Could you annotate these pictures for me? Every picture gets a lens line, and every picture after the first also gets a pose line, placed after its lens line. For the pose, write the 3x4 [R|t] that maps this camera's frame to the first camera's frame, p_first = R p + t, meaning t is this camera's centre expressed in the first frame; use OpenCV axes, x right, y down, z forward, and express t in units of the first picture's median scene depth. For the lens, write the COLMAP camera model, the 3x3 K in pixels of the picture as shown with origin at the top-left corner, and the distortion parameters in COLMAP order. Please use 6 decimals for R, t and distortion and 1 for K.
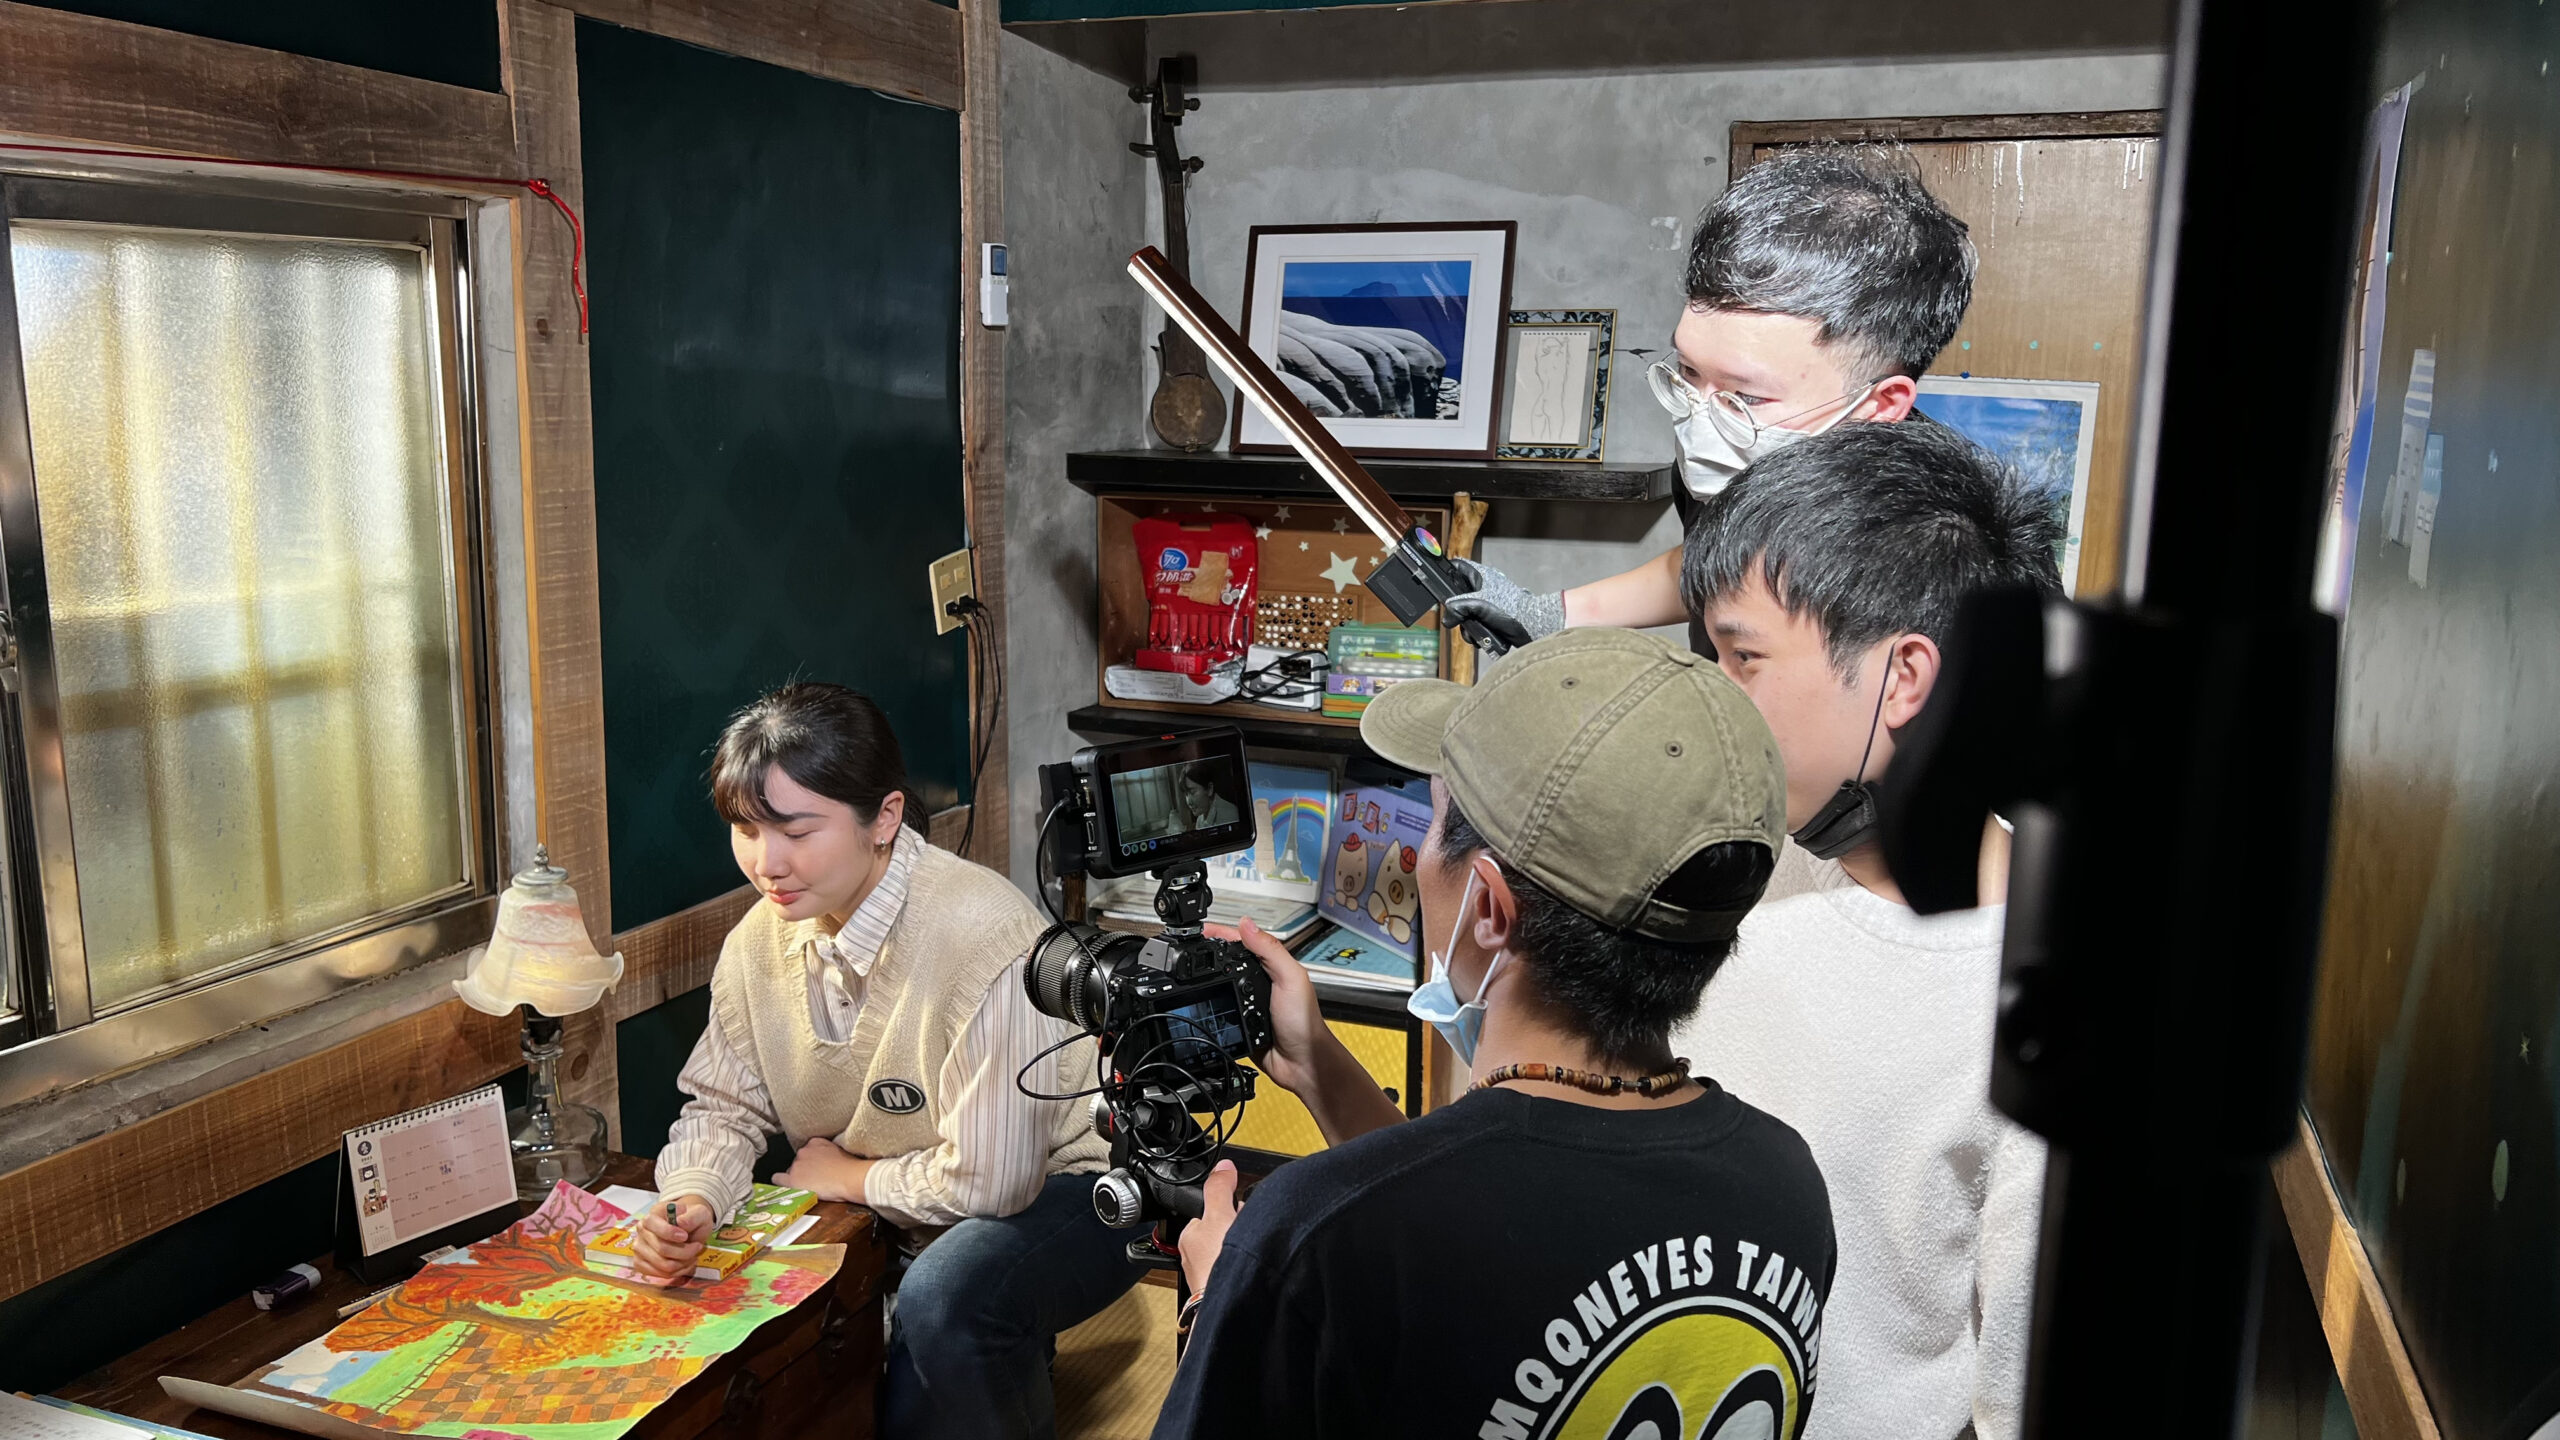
lens RADIAL K [[1915.8, 0, 1284.8], [0, 1915.8, 730.9], [0, 0, 1]] dist [0.008188, -0.009236]
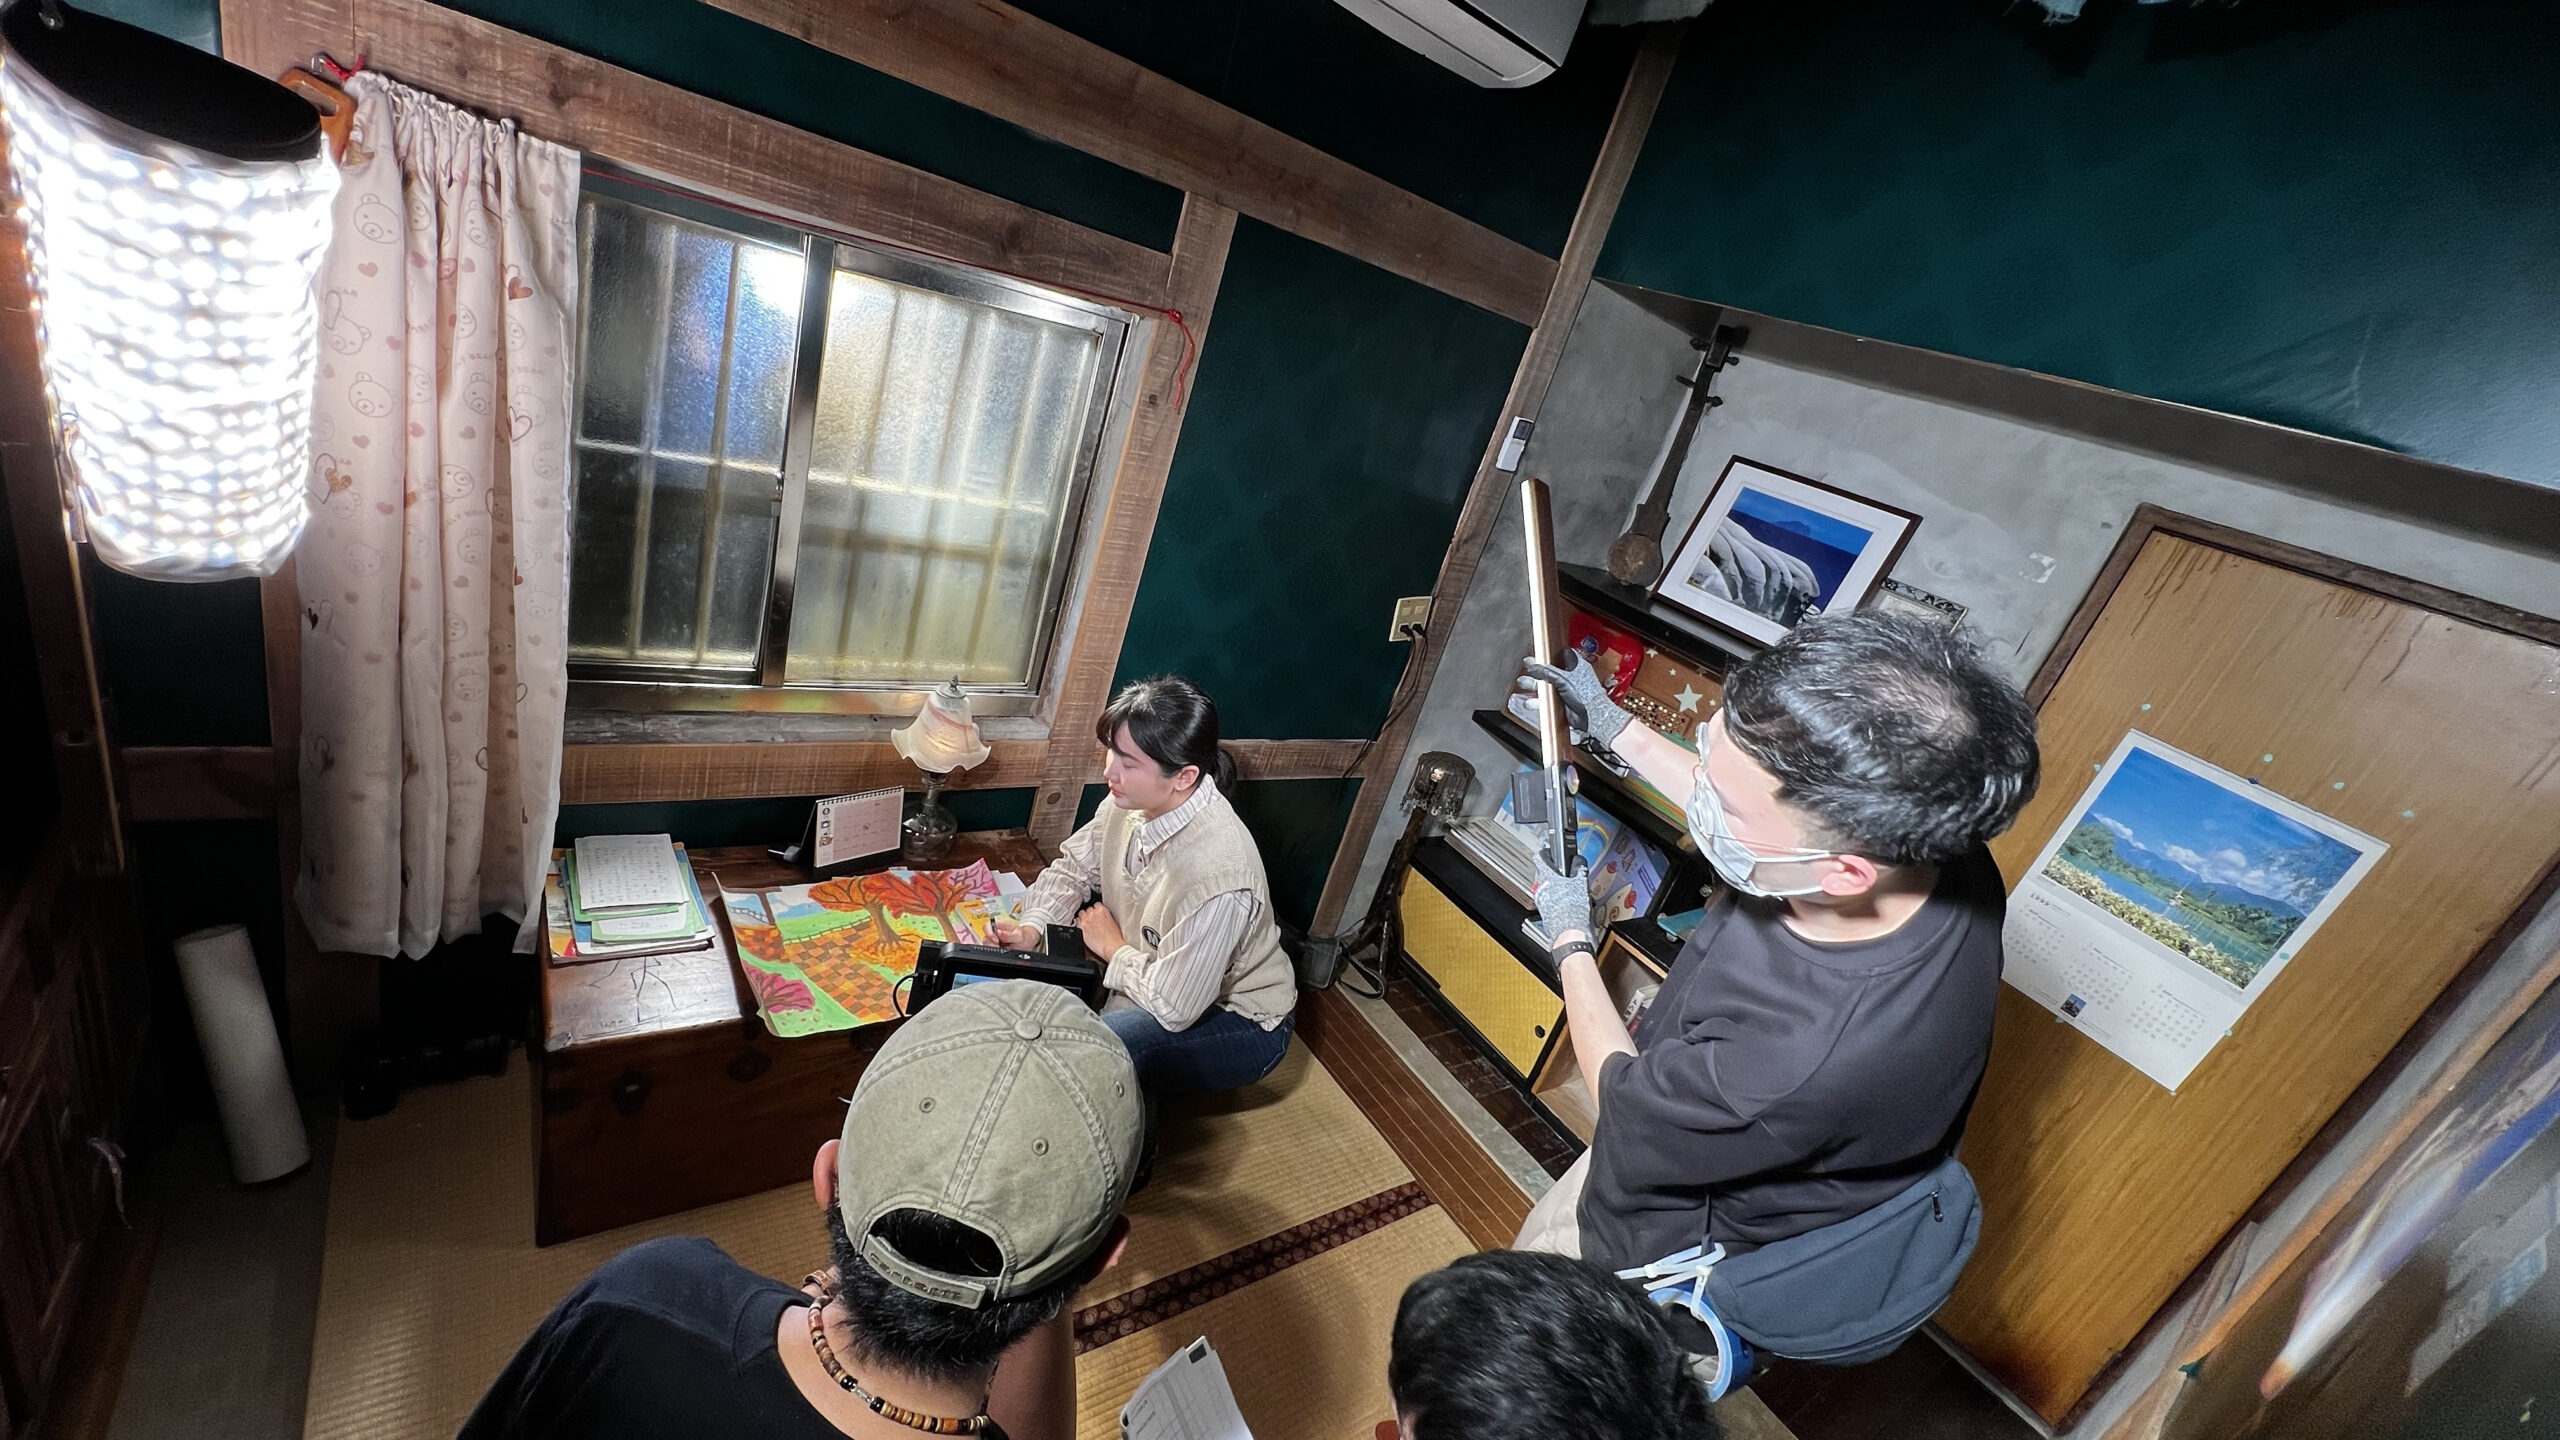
lens RADIAL K [[1013.5, 0, 1283.2], [0, 1013.5, 712.7], [0, 0, 1]] dist [0.002870, 0.000194]
pose [[0.799341, 0.423659, -0.426106, 0.122944], [-0.376181, 0.905810, 0.194923, -0.113278], [0.468552, 0.004483, 0.883425, 0.176663]]
